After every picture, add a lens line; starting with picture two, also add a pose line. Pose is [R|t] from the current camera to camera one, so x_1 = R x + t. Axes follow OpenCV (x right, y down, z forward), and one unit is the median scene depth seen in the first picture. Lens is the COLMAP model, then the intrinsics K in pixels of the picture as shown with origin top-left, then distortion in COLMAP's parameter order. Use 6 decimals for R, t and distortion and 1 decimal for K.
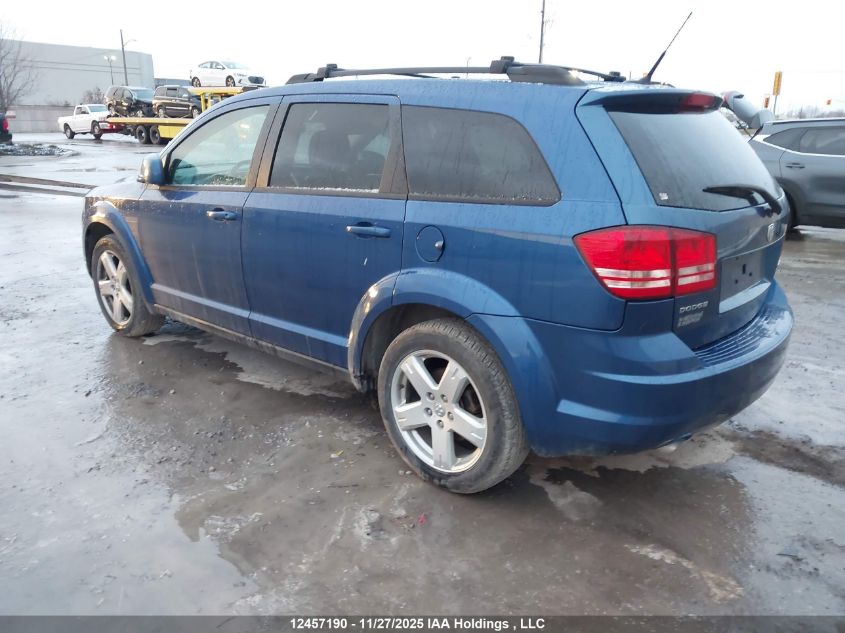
lens RADIAL K [[671.0, 0, 425.7], [0, 671.0, 315.8], [0, 0, 1]] dist [0.059879, -0.064074]
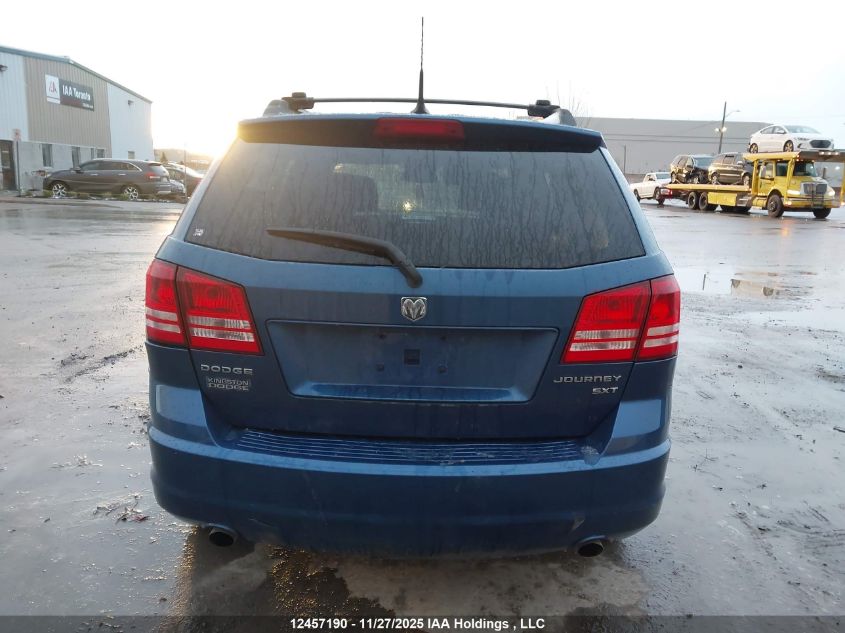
lens RADIAL K [[671.0, 0, 424.7], [0, 671.0, 315.3], [0, 0, 1]] dist [0.059879, -0.064074]
pose [[0.634869, 0.162398, -0.755360, 0.130124], [-0.236058, 0.971682, 0.010504, -0.016055], [0.735675, 0.171640, 0.655226, 0.070477]]
